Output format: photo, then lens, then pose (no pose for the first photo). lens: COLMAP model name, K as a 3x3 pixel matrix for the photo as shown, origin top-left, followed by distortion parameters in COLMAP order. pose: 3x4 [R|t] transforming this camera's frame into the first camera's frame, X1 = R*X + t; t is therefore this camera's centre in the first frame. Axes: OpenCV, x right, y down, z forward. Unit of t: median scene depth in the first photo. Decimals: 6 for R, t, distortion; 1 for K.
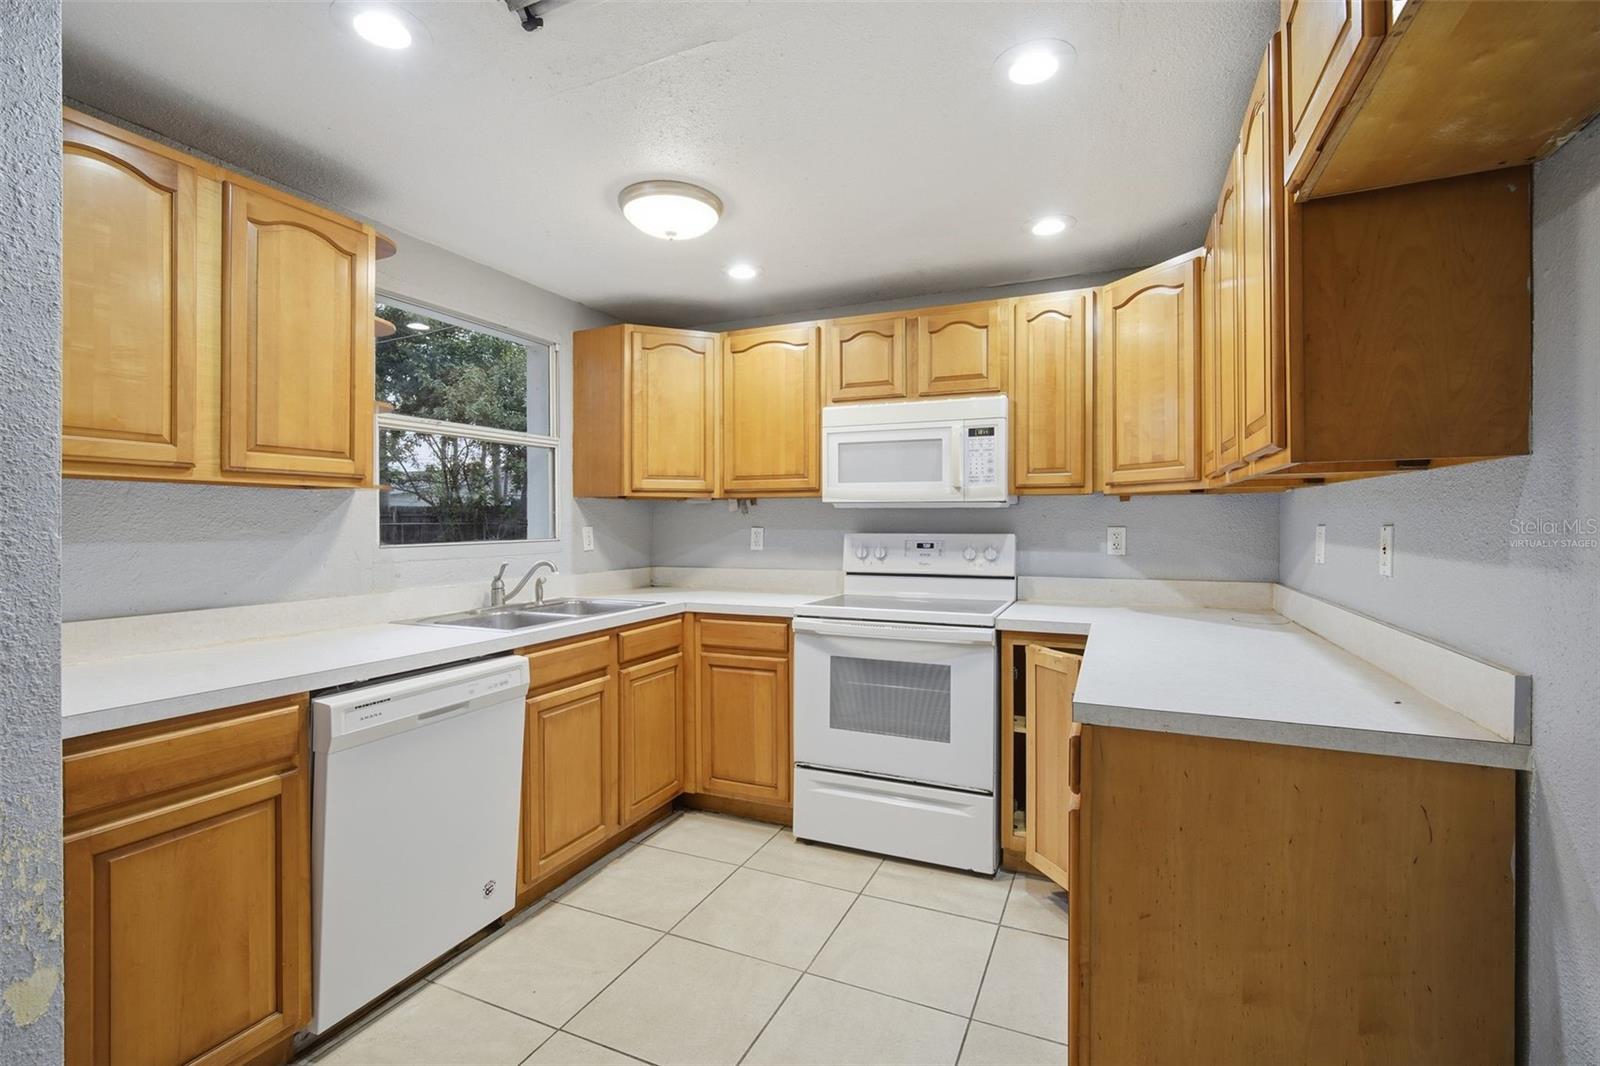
lens RADIAL K [[710.8, 0, 801.5], [0, 710.8, 523.5], [0, 0, 1]] dist [-0.013163, 0.003740]
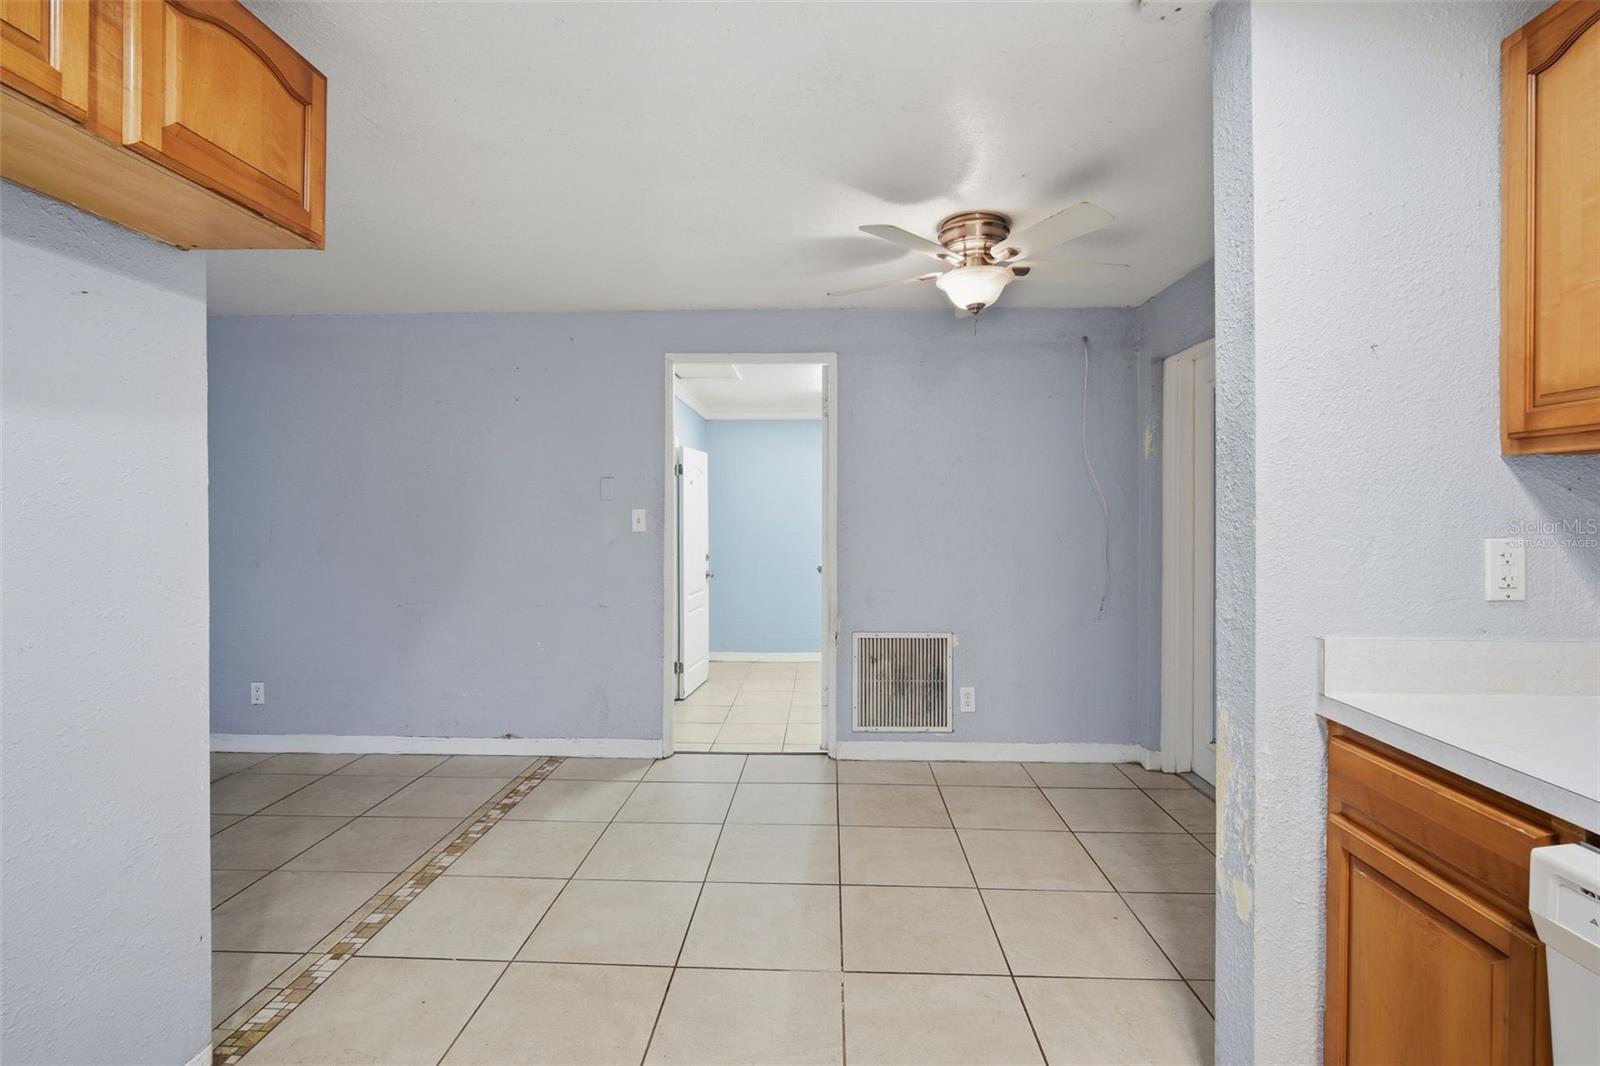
lens RADIAL K [[736.3, 0, 800.9], [0, 736.3, 512.2], [0, 0, 1]] dist [-0.003107, 0.000110]
pose [[-0.930038, 0.001895, -0.367459, 0.038025], [0.000664, 0.999994, 0.003477, -0.002414], [0.367463, 0.002990, -0.930033, 0.801613]]
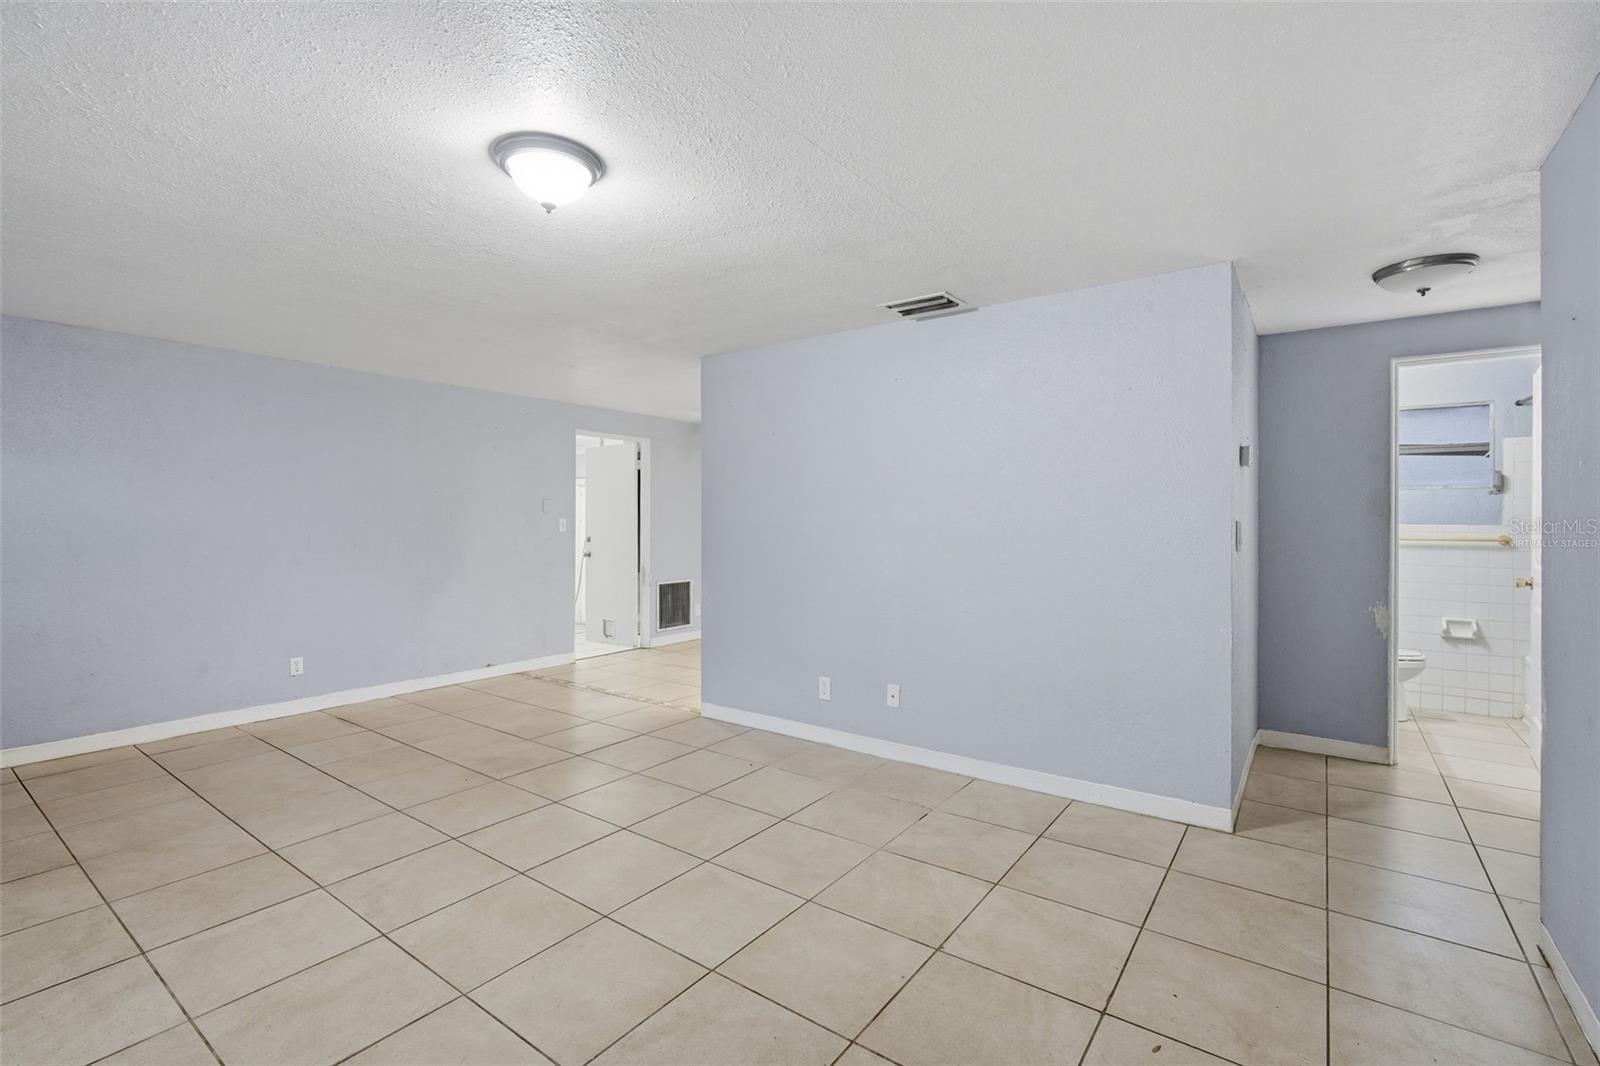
lens RADIAL K [[710.8, 0, 801.5], [0, 710.8, 523.5], [0, 0, 1]] dist [-0.013163, 0.003740]
pose [[-0.209509, 0.001491, -0.977806, 1.908092], [-0.001626, 0.999997, 0.001874, 0.007343], [0.977805, 0.001983, -0.209506, 0.621823]]
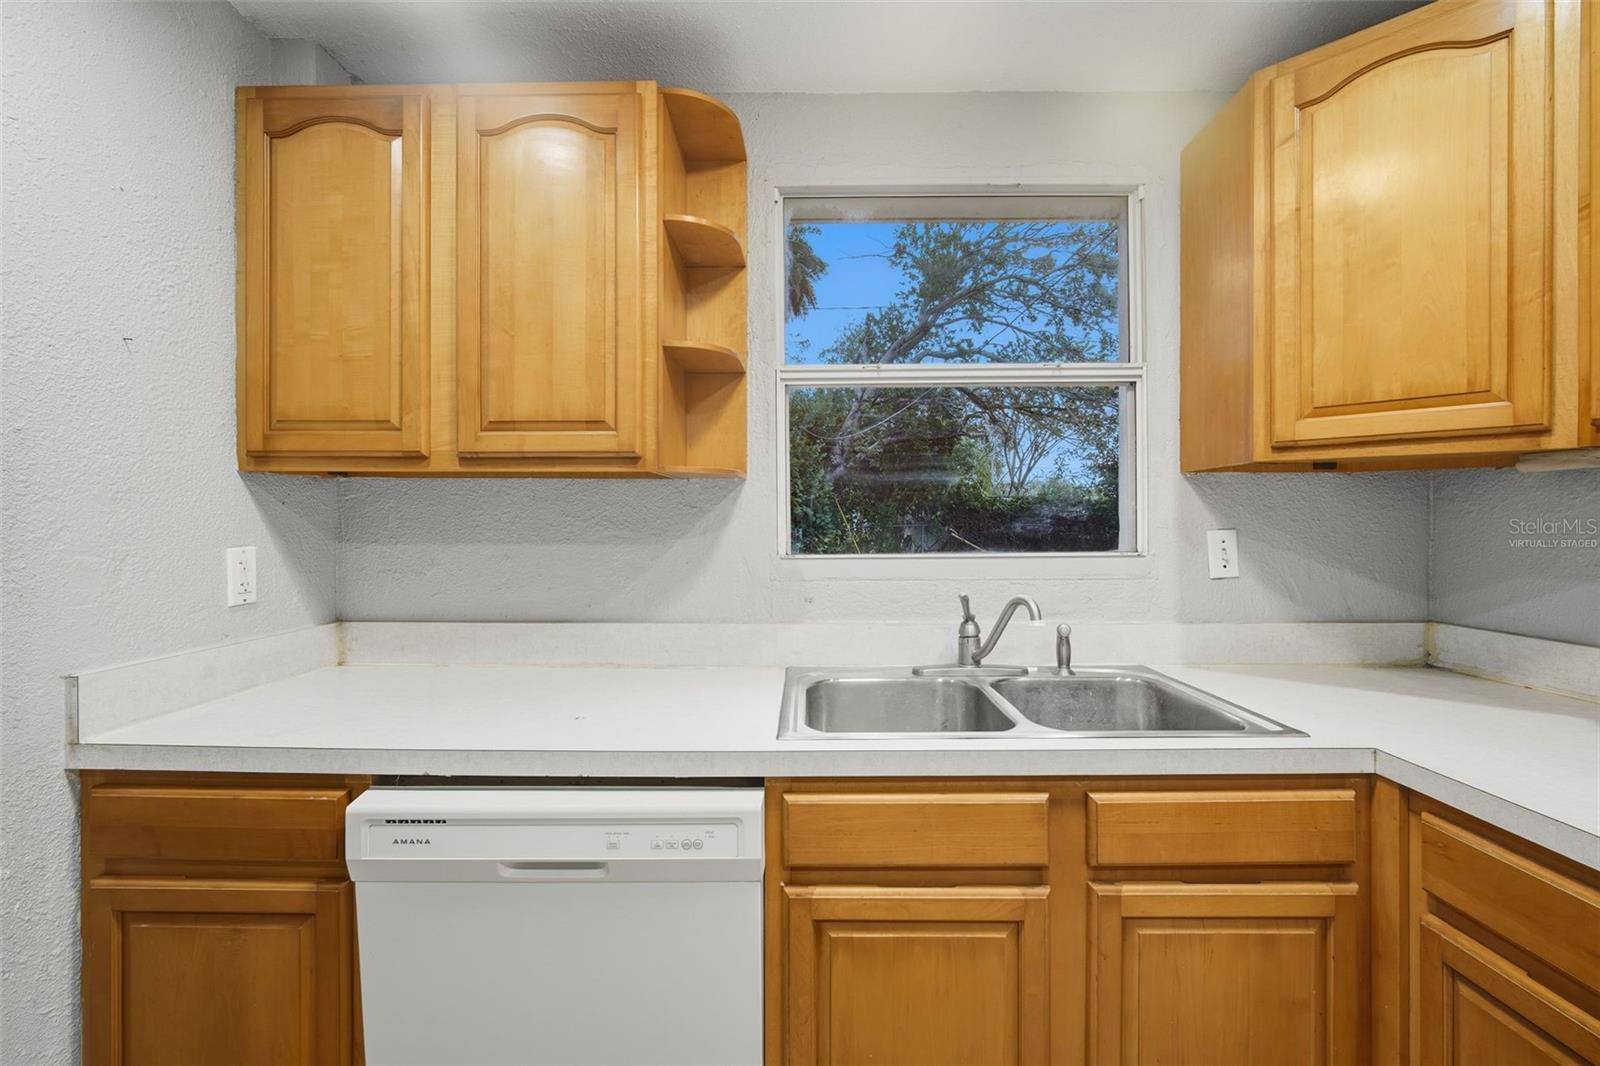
lens RADIAL K [[710.8, 0, 801.5], [0, 710.8, 523.5], [0, 0, 1]] dist [-0.013163, 0.003740]
pose [[0.396797, 0.002930, -0.917902, 0.051597], [-0.000515, 0.999995, 0.002969, -0.001828], [0.917906, -0.000705, 0.396796, 0.685153]]
